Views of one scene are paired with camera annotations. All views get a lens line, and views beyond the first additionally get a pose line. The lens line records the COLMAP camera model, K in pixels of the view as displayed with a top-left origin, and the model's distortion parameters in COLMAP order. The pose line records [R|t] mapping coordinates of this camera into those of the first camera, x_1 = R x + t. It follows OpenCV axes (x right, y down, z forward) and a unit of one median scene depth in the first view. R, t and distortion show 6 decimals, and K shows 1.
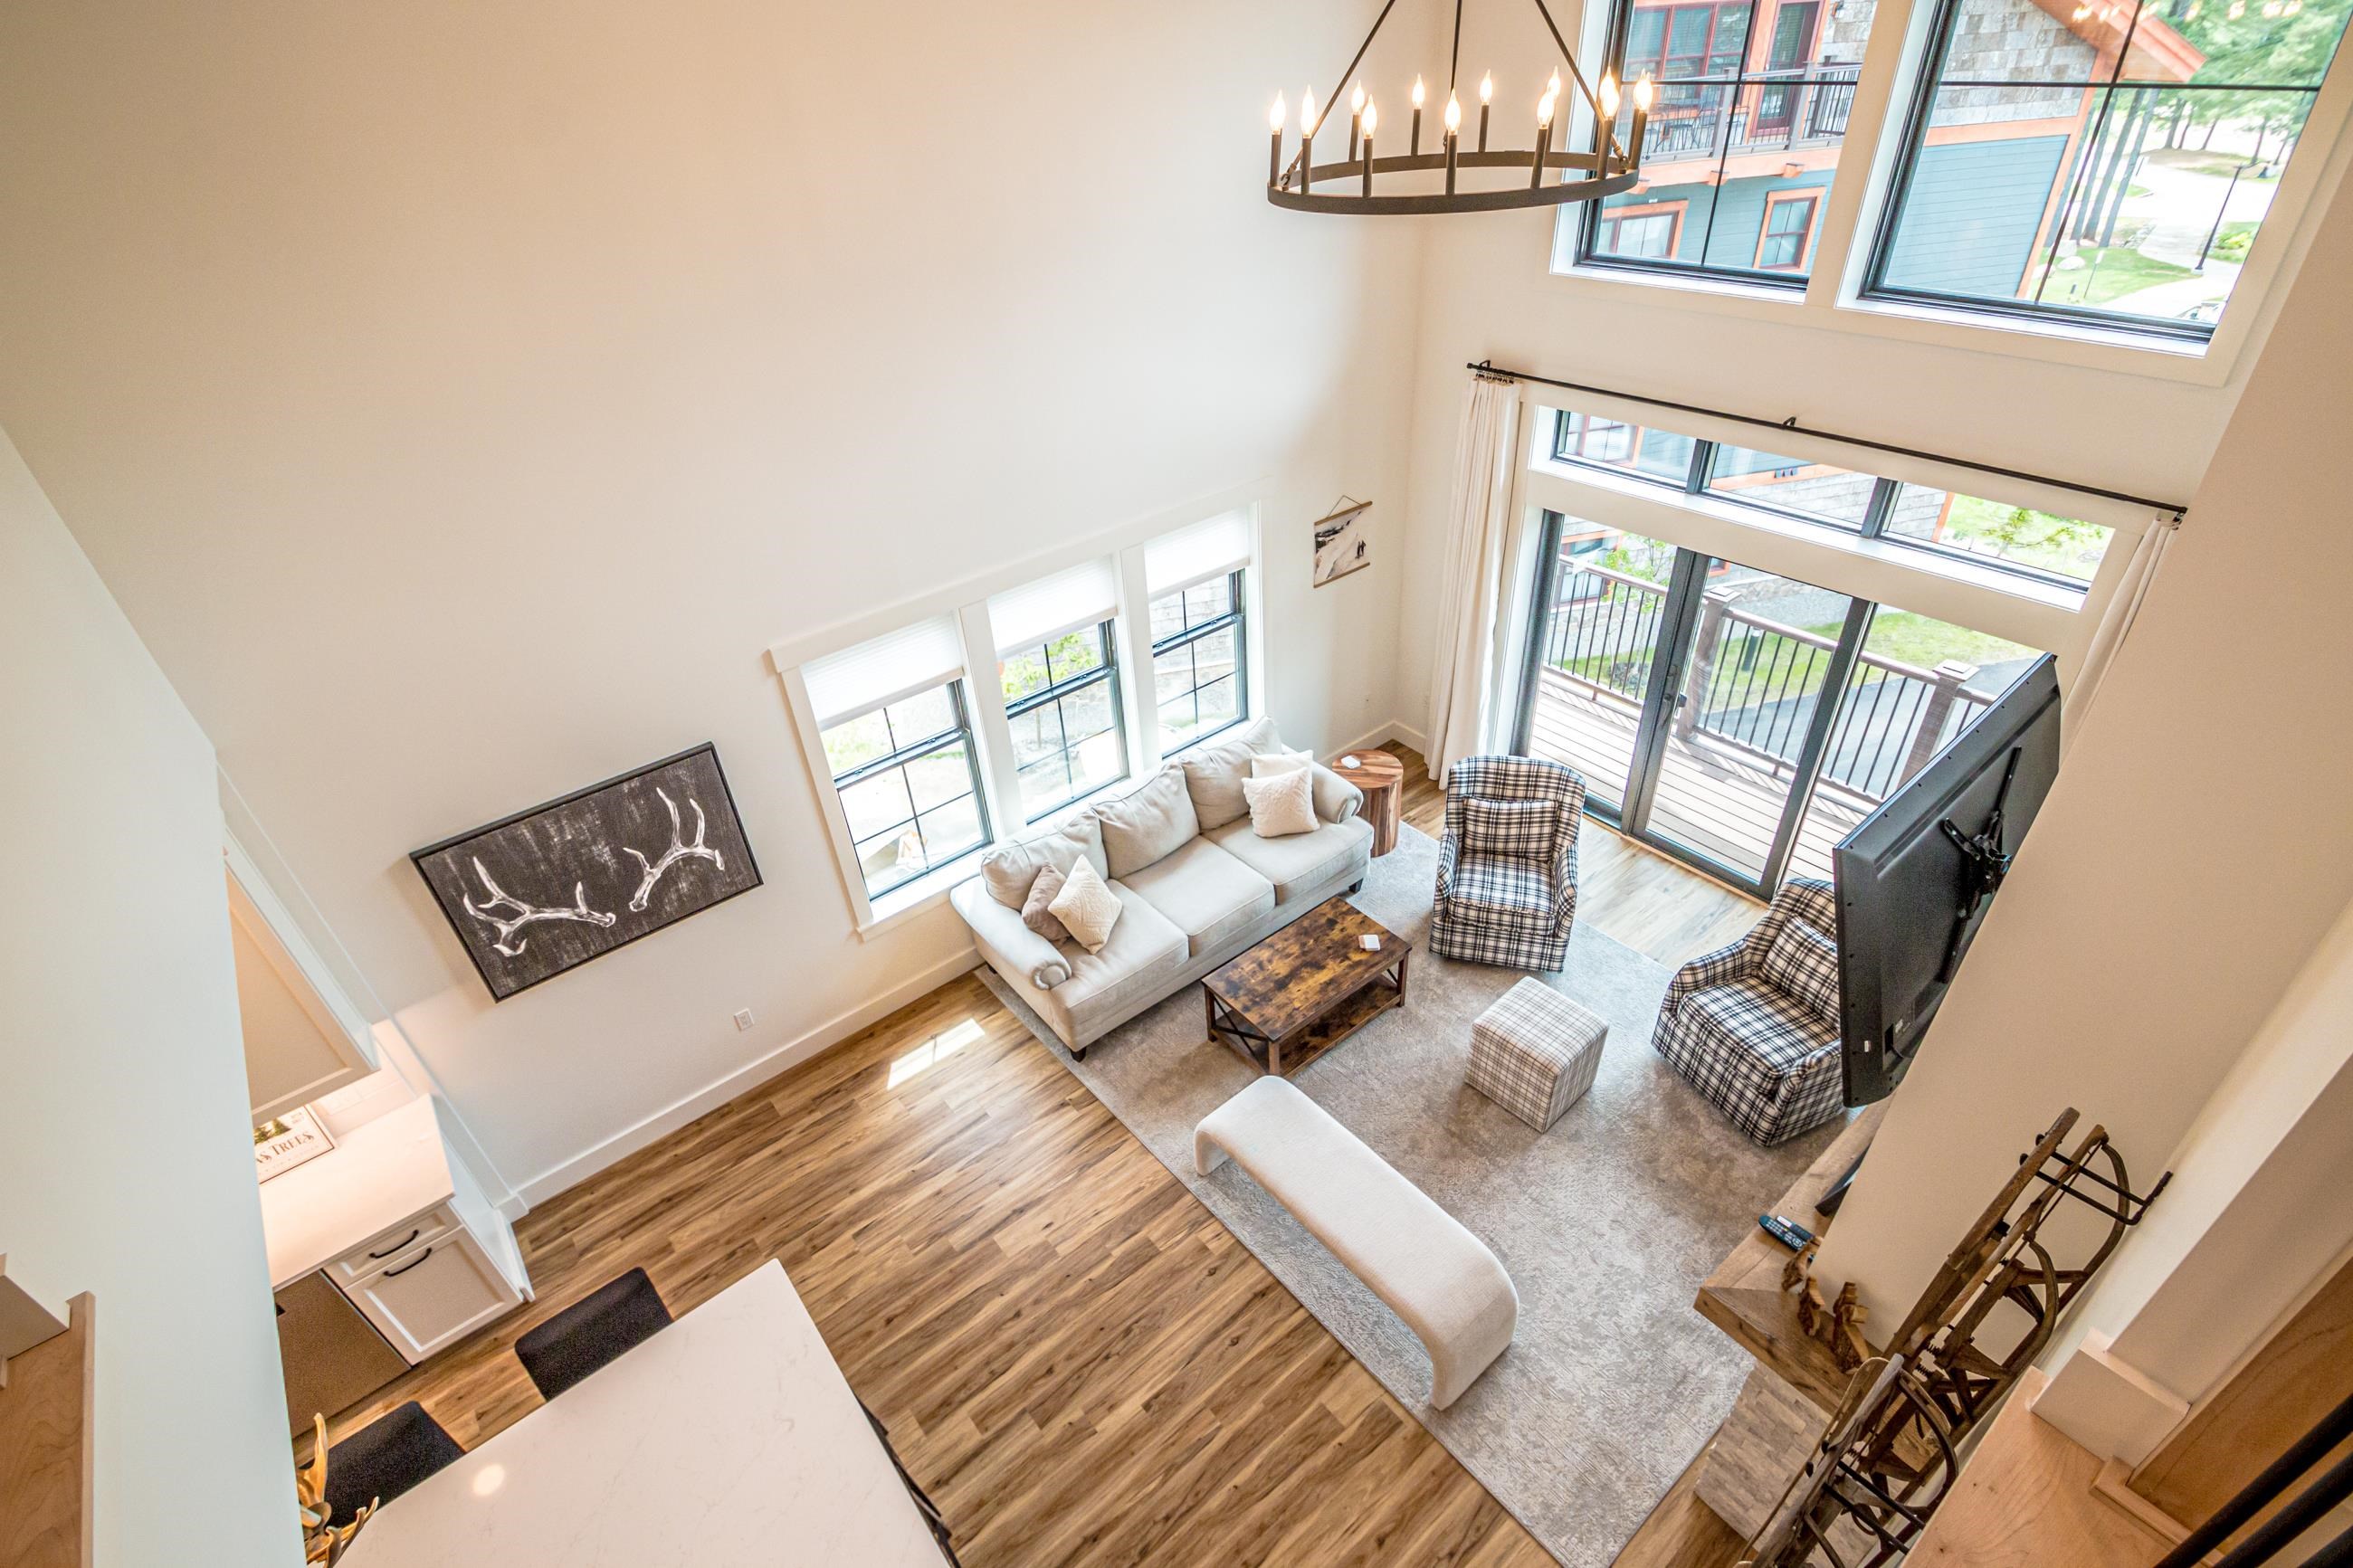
lens RADIAL K [[1114.5, 0, 1162.5], [0, 1114.5, 800.2], [0, 0, 1]] dist [0.004063, -0.011975]
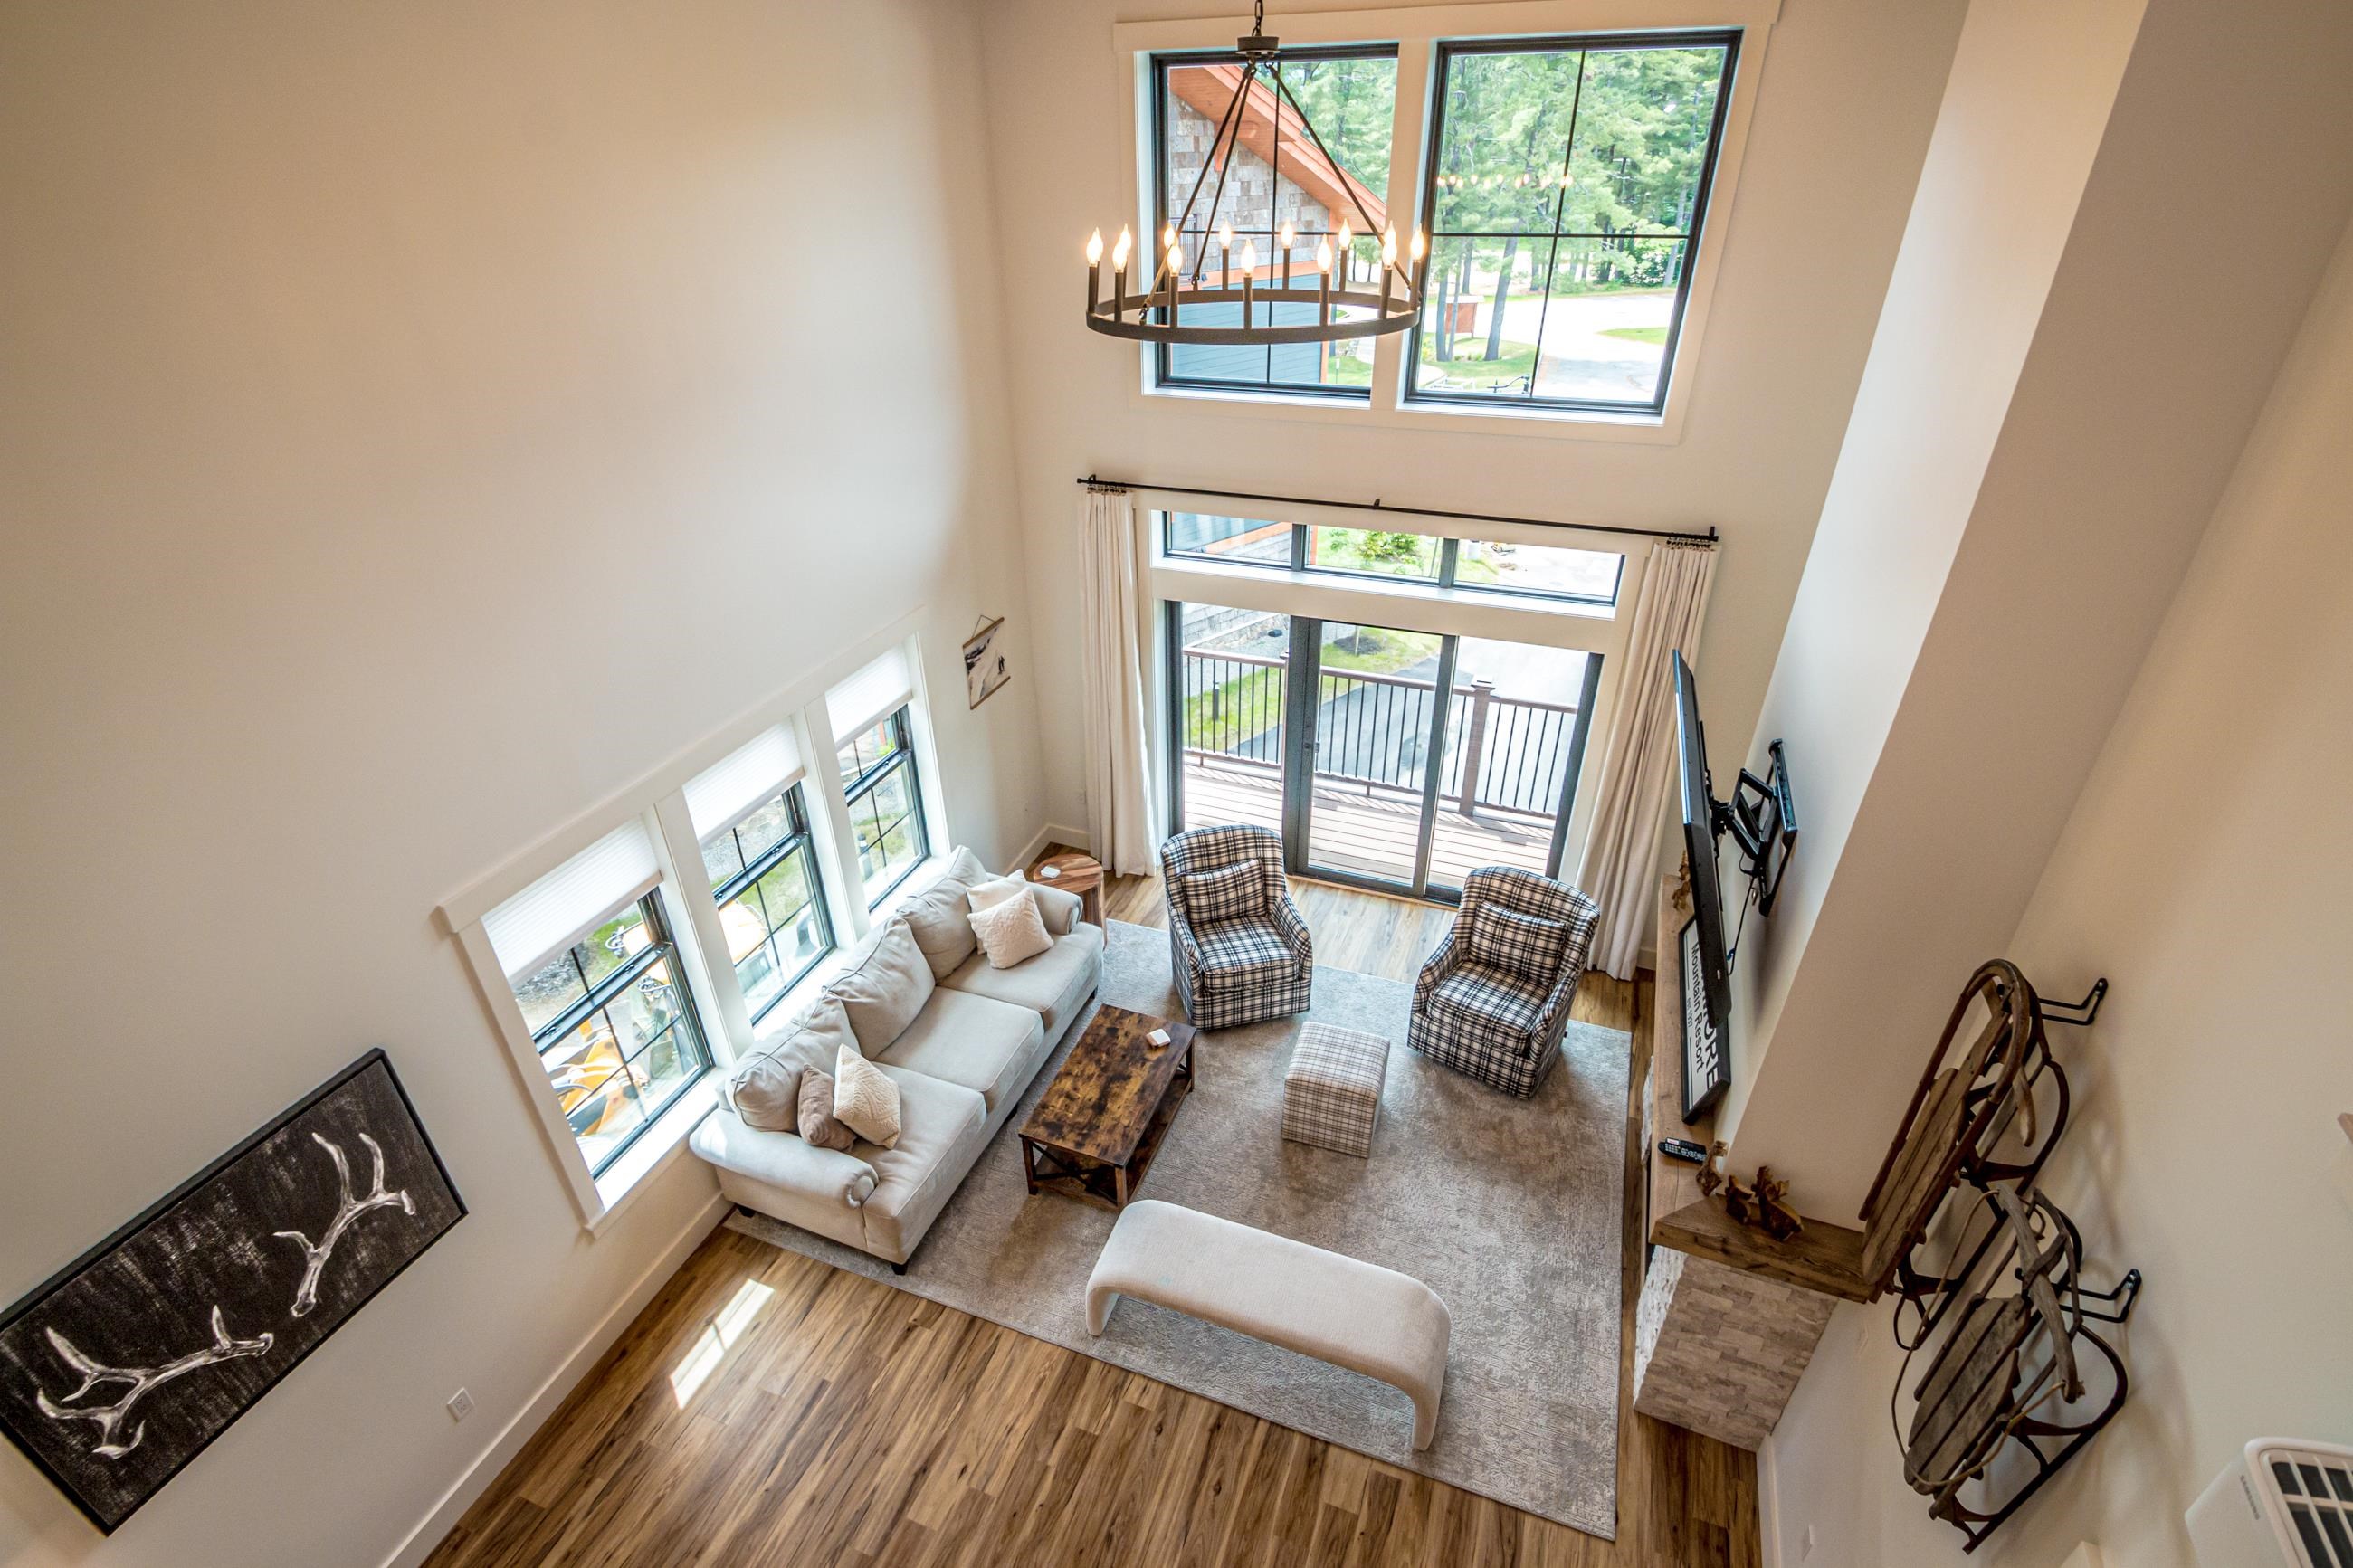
lens RADIAL K [[1114.5, 0, 1160.6], [0, 1114.5, 793.1], [0, 0, 1]] dist [0.004063, -0.011975]
pose [[0.859280, -0.212016, 0.465497, -0.256476], [0.258874, 0.965152, -0.038276, -0.050740], [-0.441160, 0.153395, 0.884221, 0.088029]]
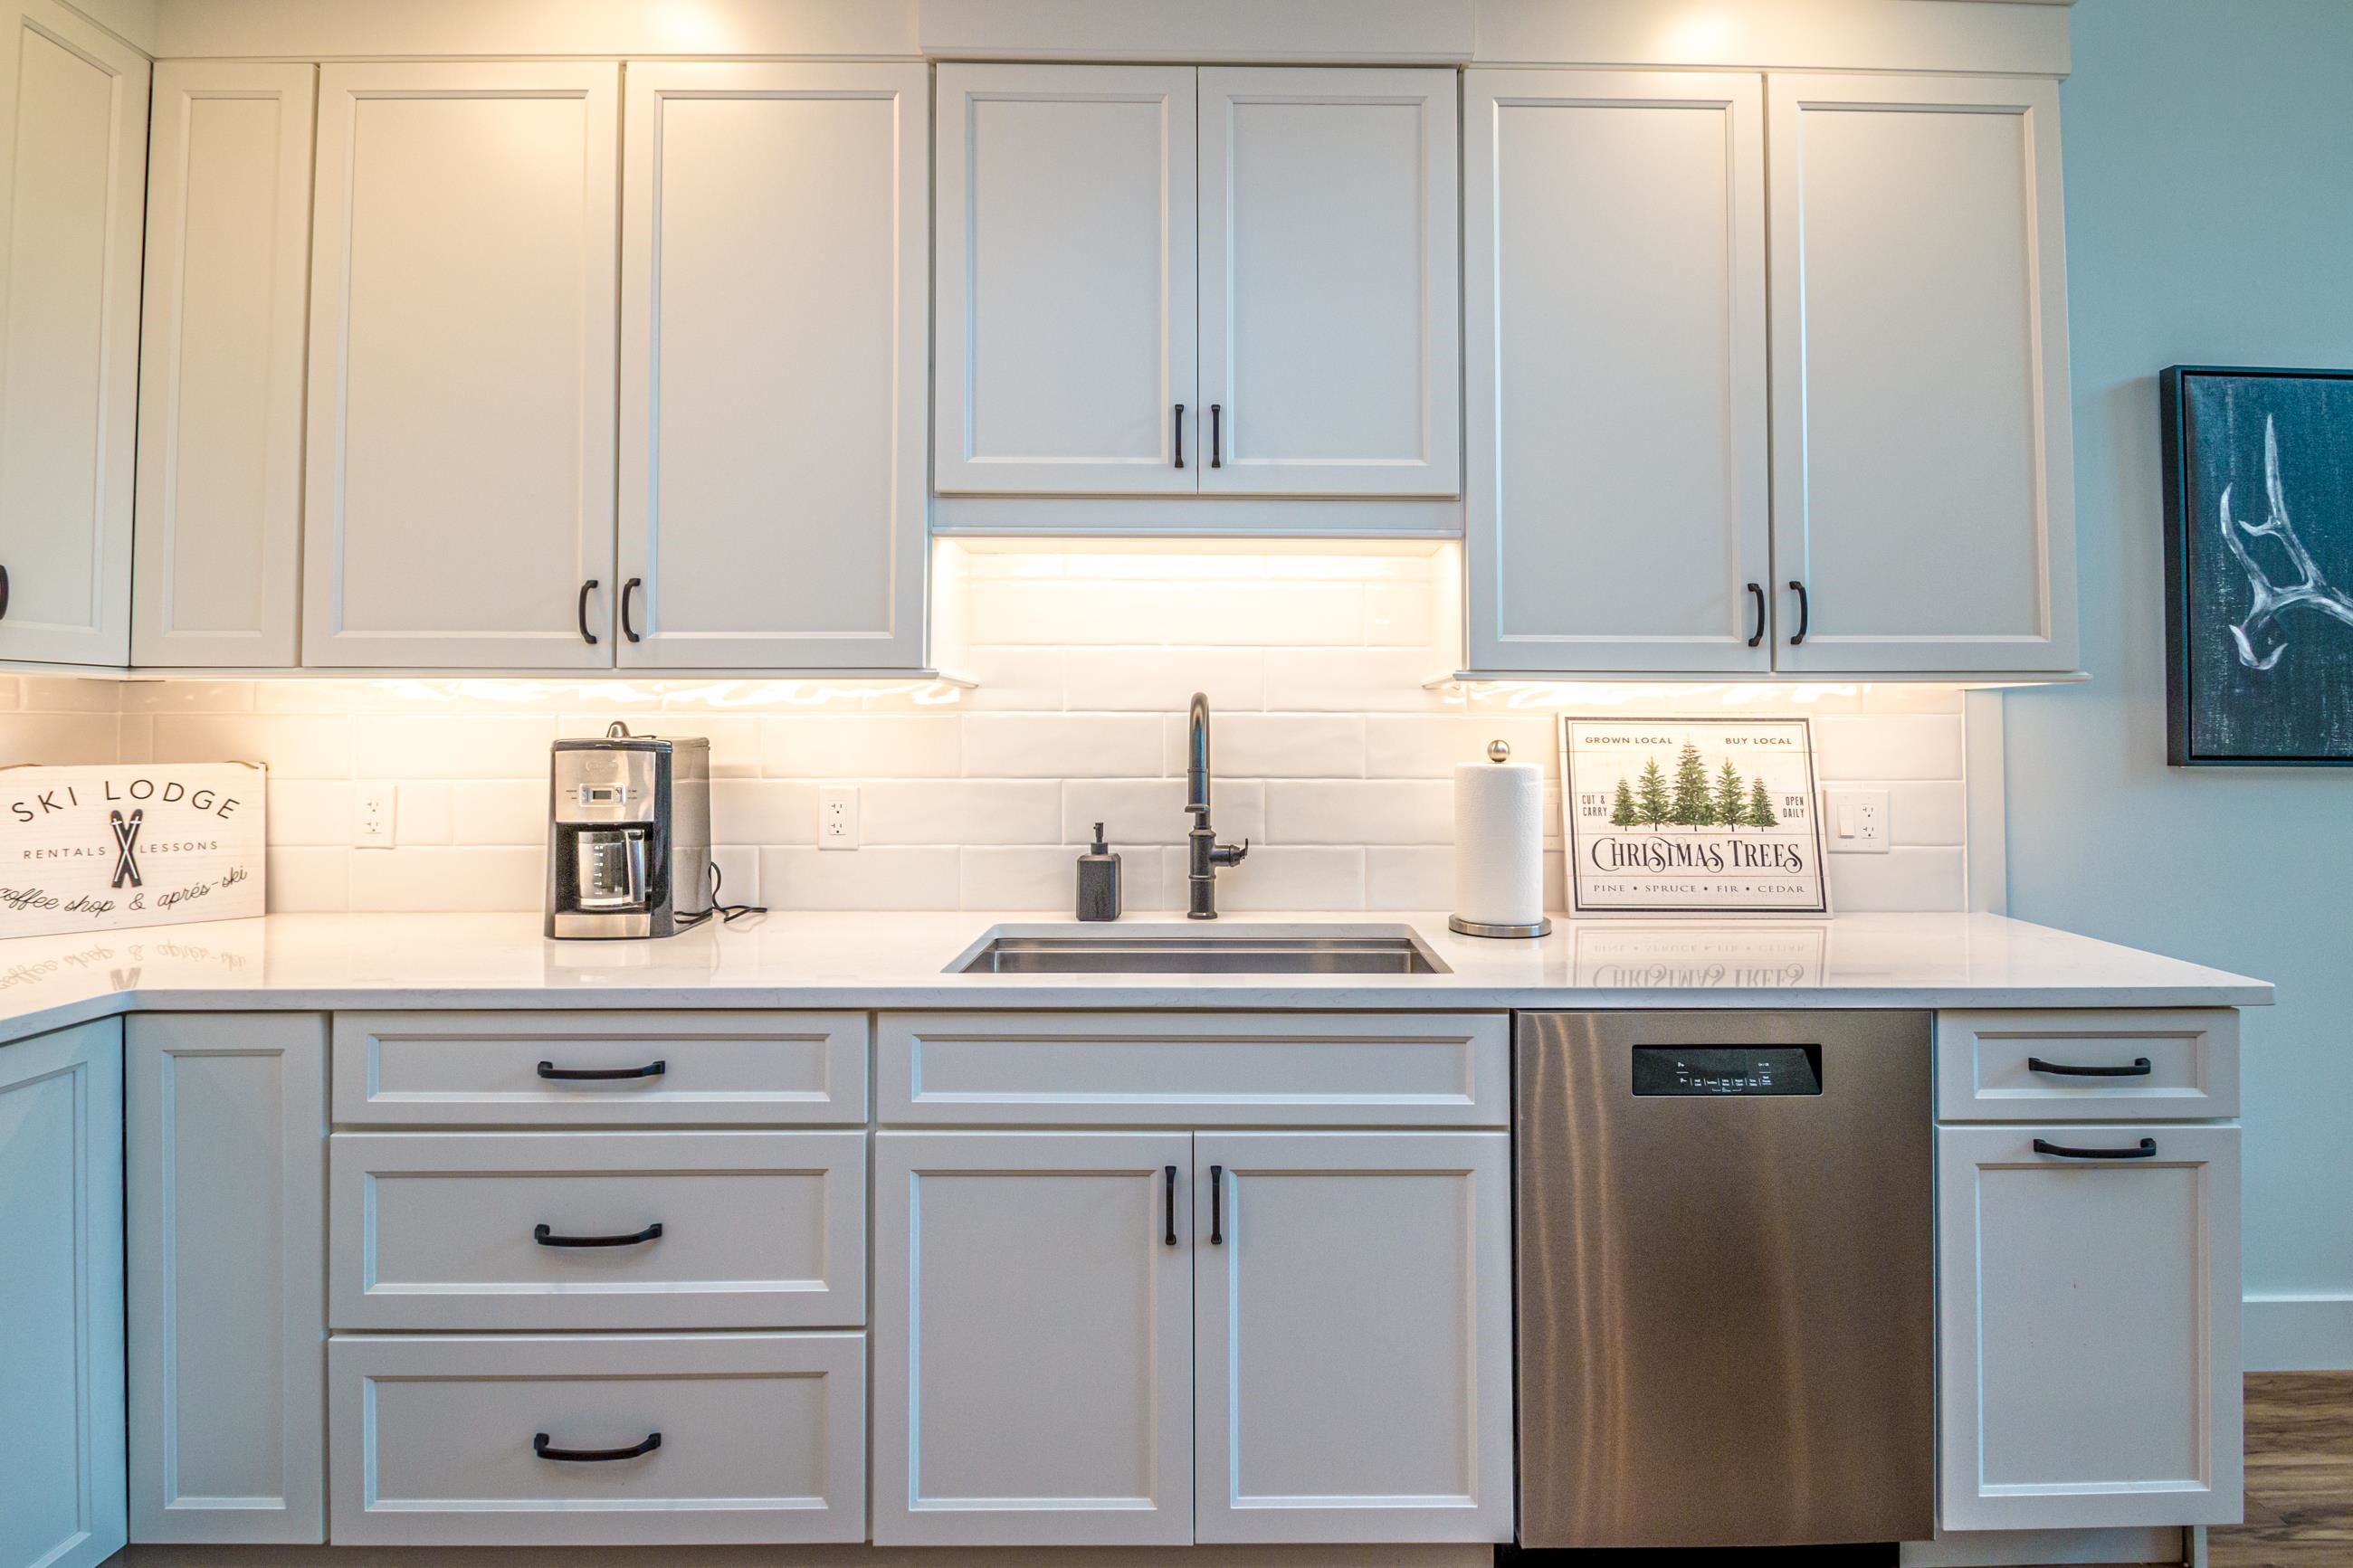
lens RADIAL K [[1114.5, 0, 1238.5], [0, 1114.5, 746.1], [0, 0, 1]] dist [0.004063, -0.011975]
pose [[0.796398, 0.078764, -0.599622, -0.592631], [-0.395564, 0.817832, -0.417947, 0.485114], [0.457471, 0.570041, 0.682476, 0.476474]]
